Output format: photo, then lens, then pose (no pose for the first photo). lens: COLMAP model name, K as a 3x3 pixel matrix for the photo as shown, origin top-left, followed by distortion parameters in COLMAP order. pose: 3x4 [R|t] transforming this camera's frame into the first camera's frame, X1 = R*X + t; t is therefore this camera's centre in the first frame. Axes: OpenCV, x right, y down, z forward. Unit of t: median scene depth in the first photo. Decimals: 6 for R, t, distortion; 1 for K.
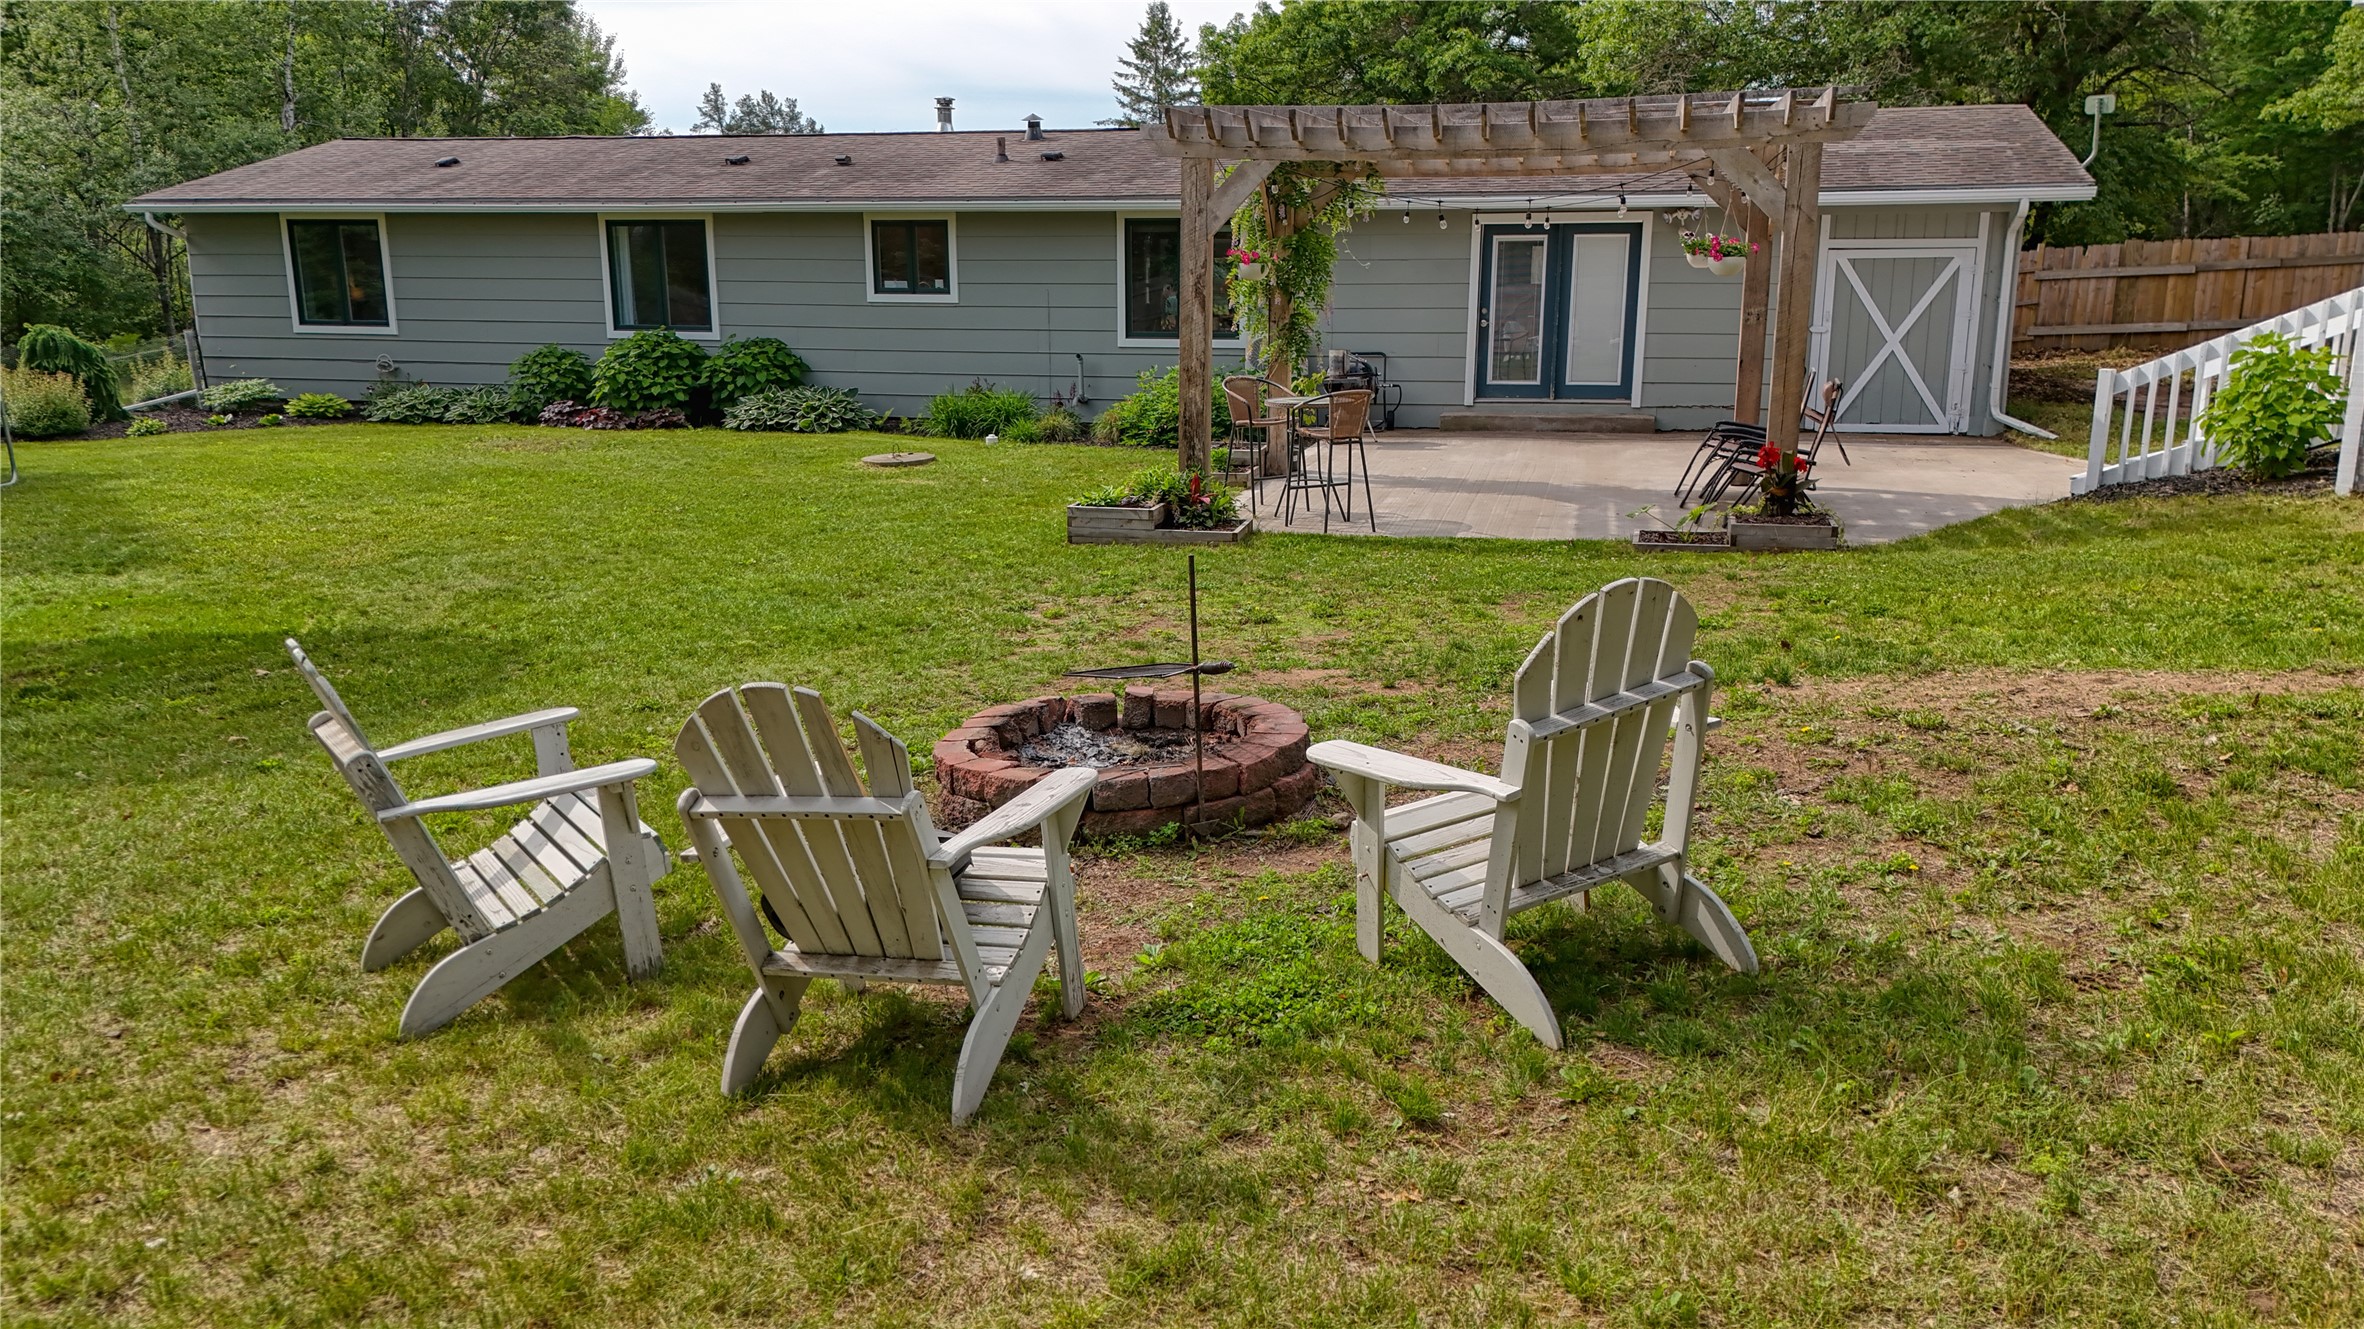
lens RADIAL K [[1737.1, 0, 1187.9], [0, 1737.1, 675.6], [0, 0, 1]] dist [0.084666, -0.100583]
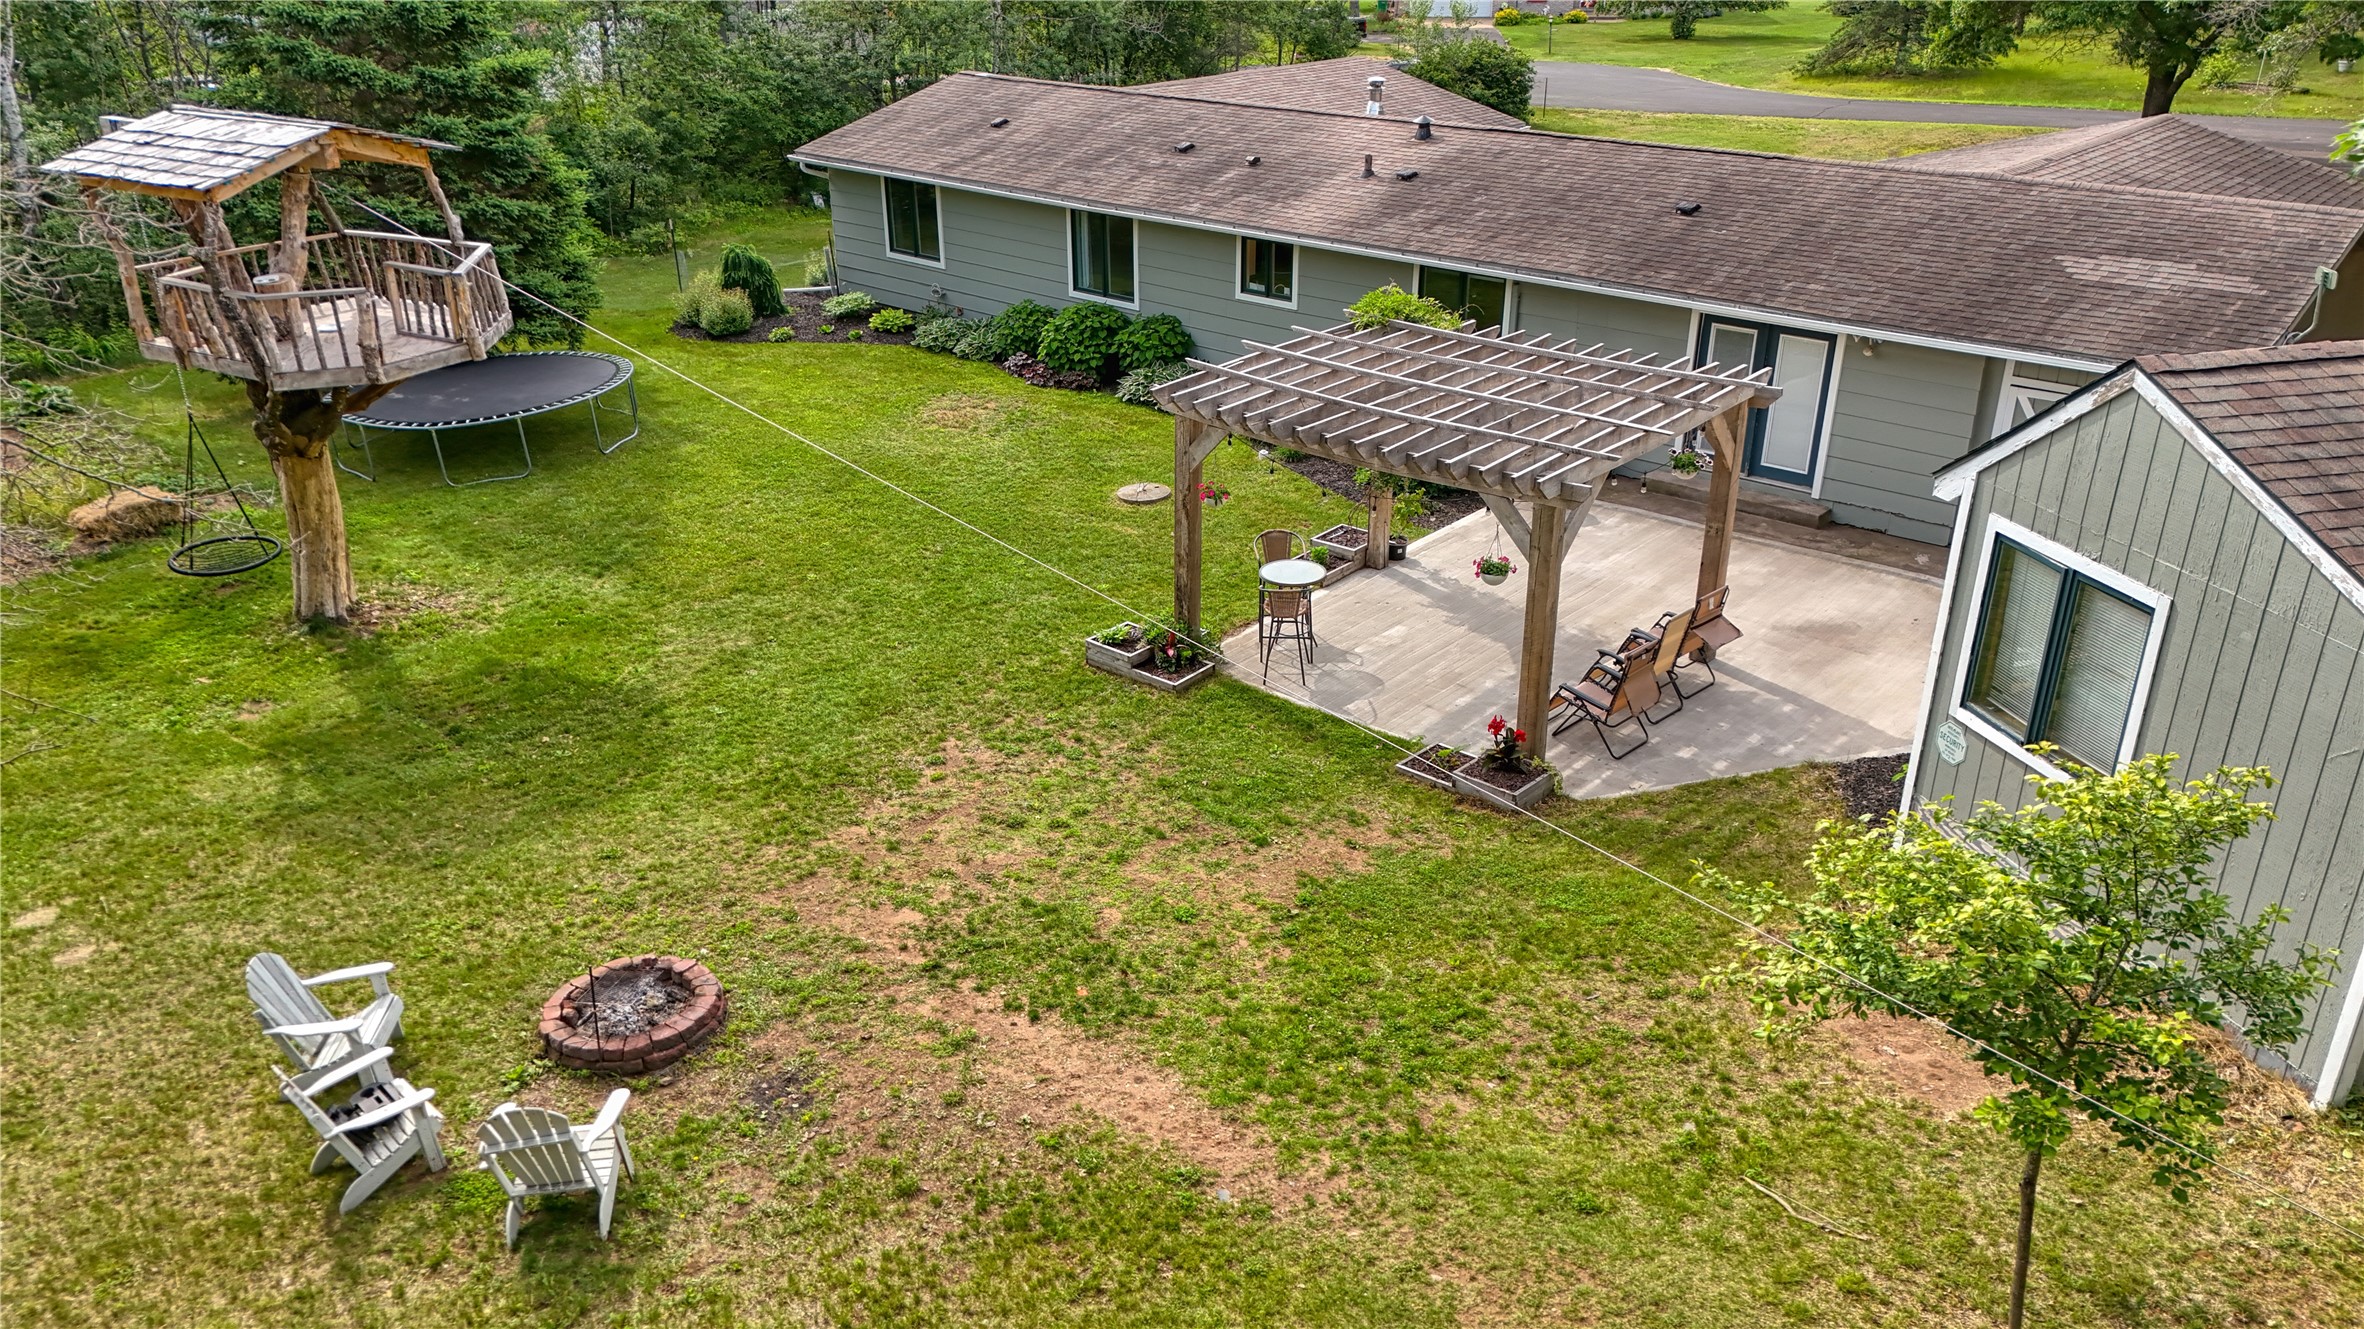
lens RADIAL K [[1737.1, 0, 1187.9], [0, 1737.1, 675.6], [0, 0, 1]] dist [0.084666, -0.100583]
pose [[0.890555, 0.189857, -0.413360, 0.349337], [-0.101298, 0.968687, 0.226680, -0.232717], [0.443453, -0.159998, 0.881901, -0.147809]]
